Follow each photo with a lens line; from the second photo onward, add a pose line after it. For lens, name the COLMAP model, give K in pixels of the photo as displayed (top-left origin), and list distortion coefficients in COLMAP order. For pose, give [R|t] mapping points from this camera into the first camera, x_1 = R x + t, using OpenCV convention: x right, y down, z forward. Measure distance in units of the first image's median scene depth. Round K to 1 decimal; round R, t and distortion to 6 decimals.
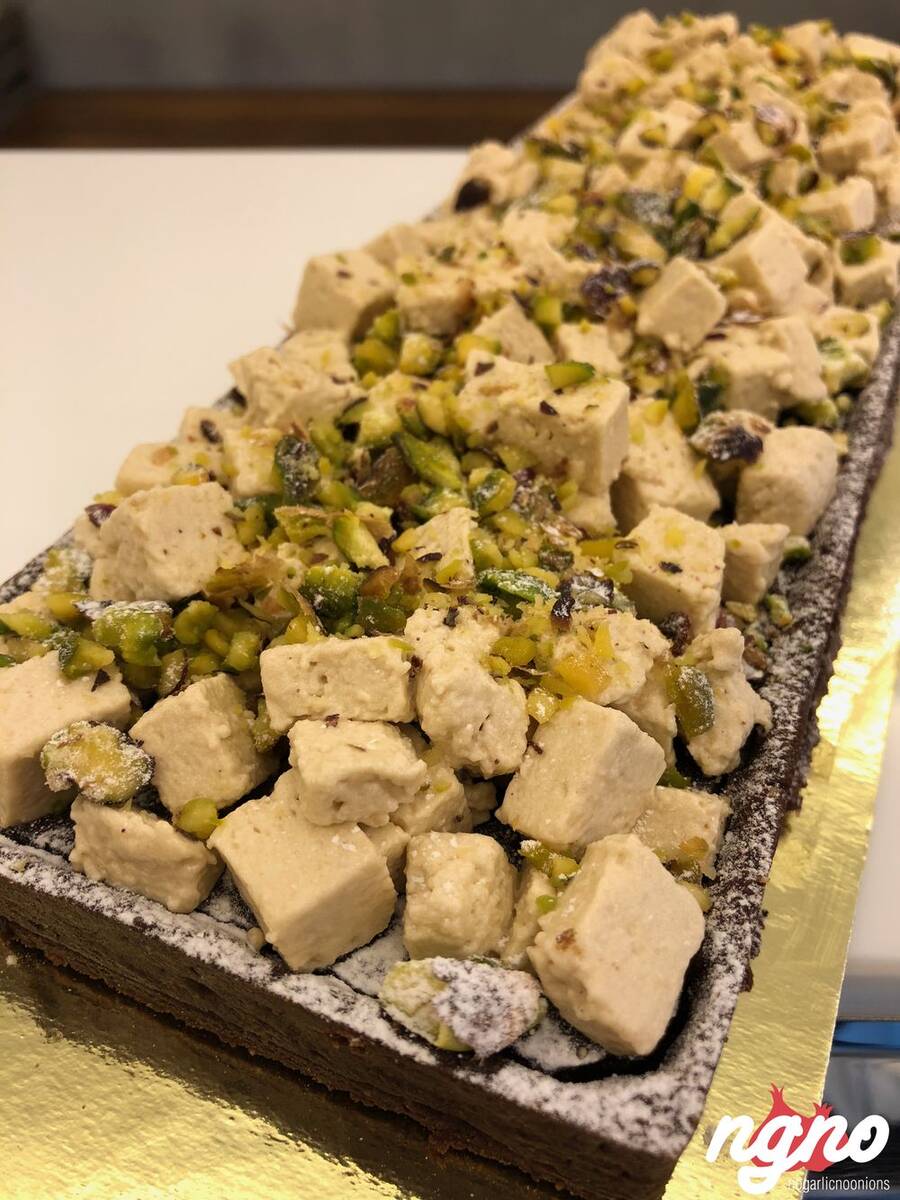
lens RADIAL K [[1002.4, 0, 474.1], [0, 1002.4, 596.5], [0, 0, 1]] dist [0.009233, -0.100944]
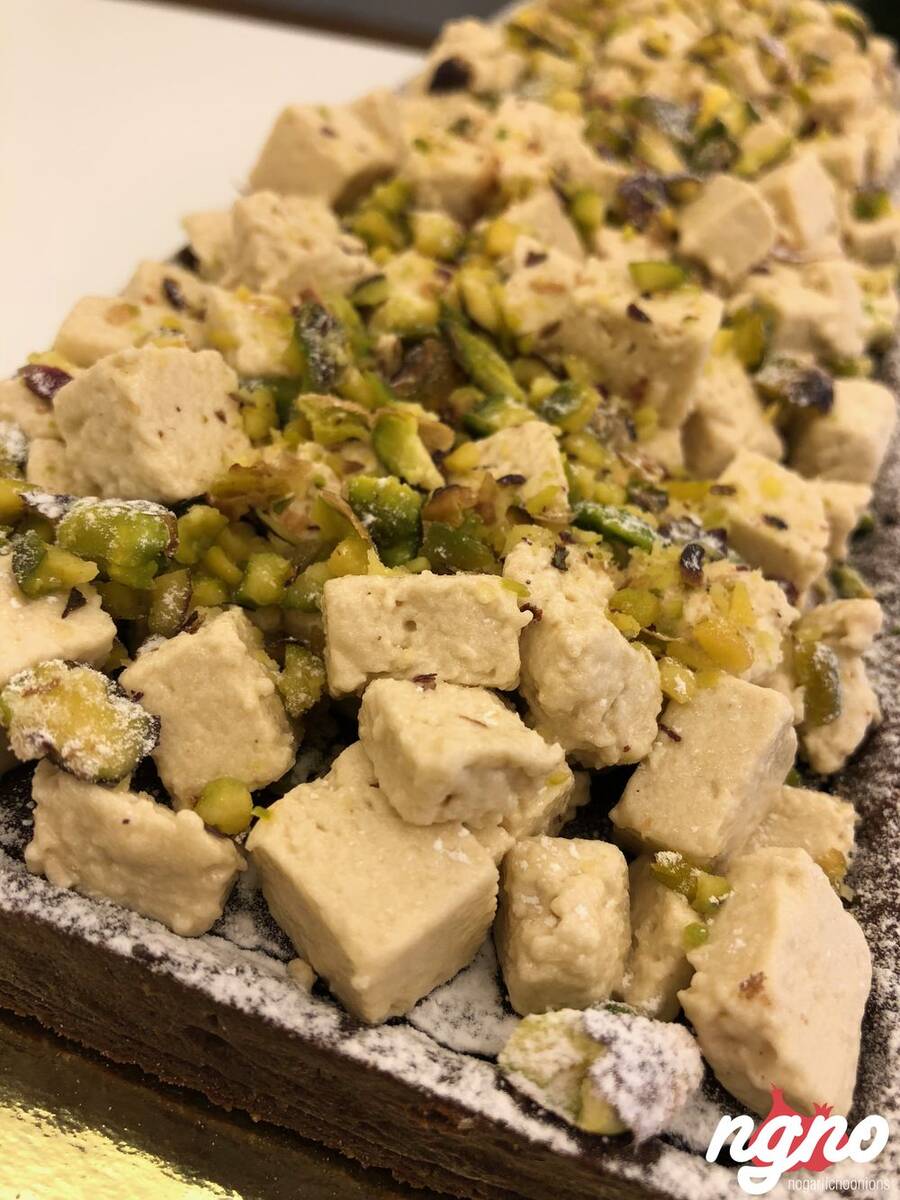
lens RADIAL K [[1030.2, 0, 470.8], [0, 1030.2, 598.1], [0, 0, 1]] dist [-0.038853, -0.004242]
pose [[0.976124, 0.079092, 0.202301, -0.259647], [-0.086643, 0.995825, 0.028732, 0.036977], [-0.199184, -0.045574, 0.978902, 0.252722]]
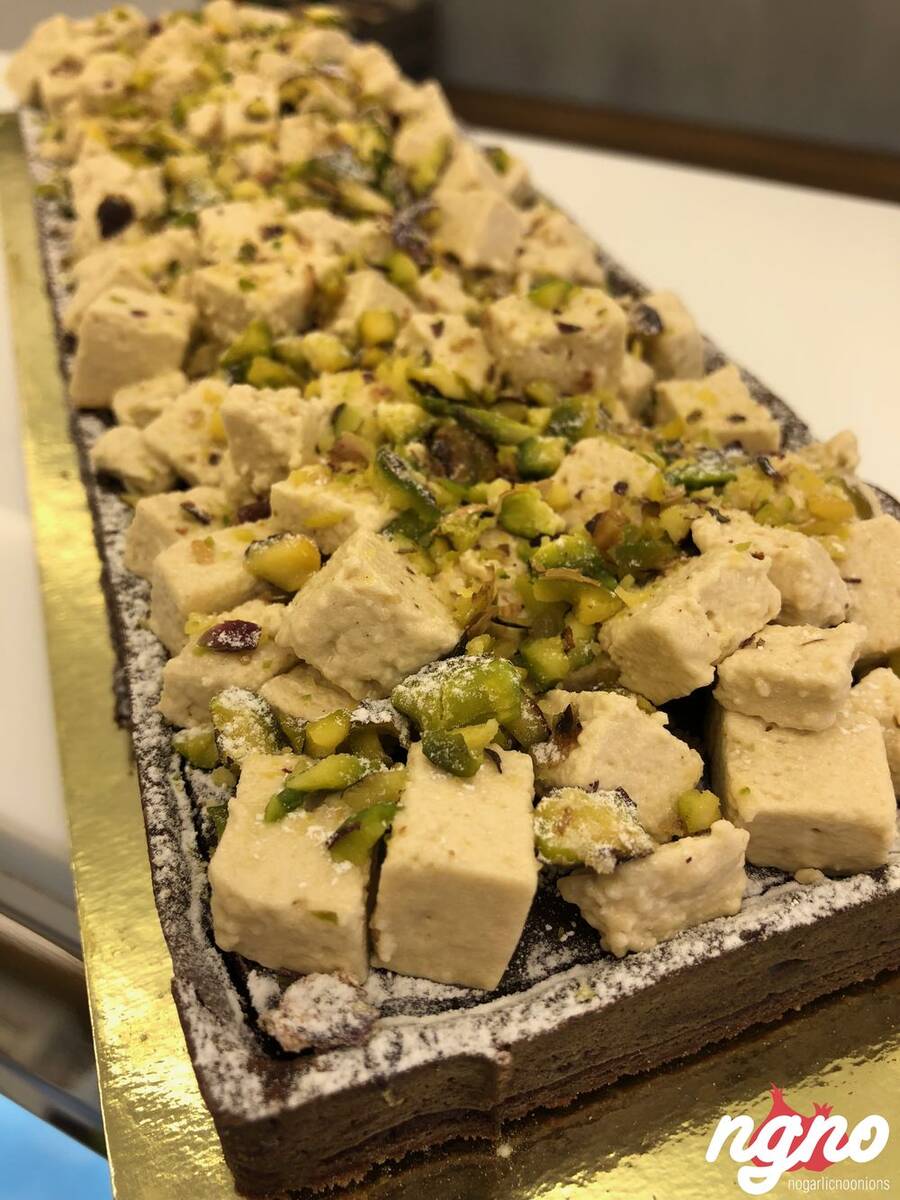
lens RADIAL K [[1002.4, 0, 474.1], [0, 1002.4, 596.5], [0, 0, 1]] dist [0.009233, -0.100944]
pose [[0.715934, -0.449256, 0.534422, -0.801417], [0.456163, 0.880486, 0.129077, -0.154186], [-0.528540, 0.151373, 0.835304, 0.324588]]
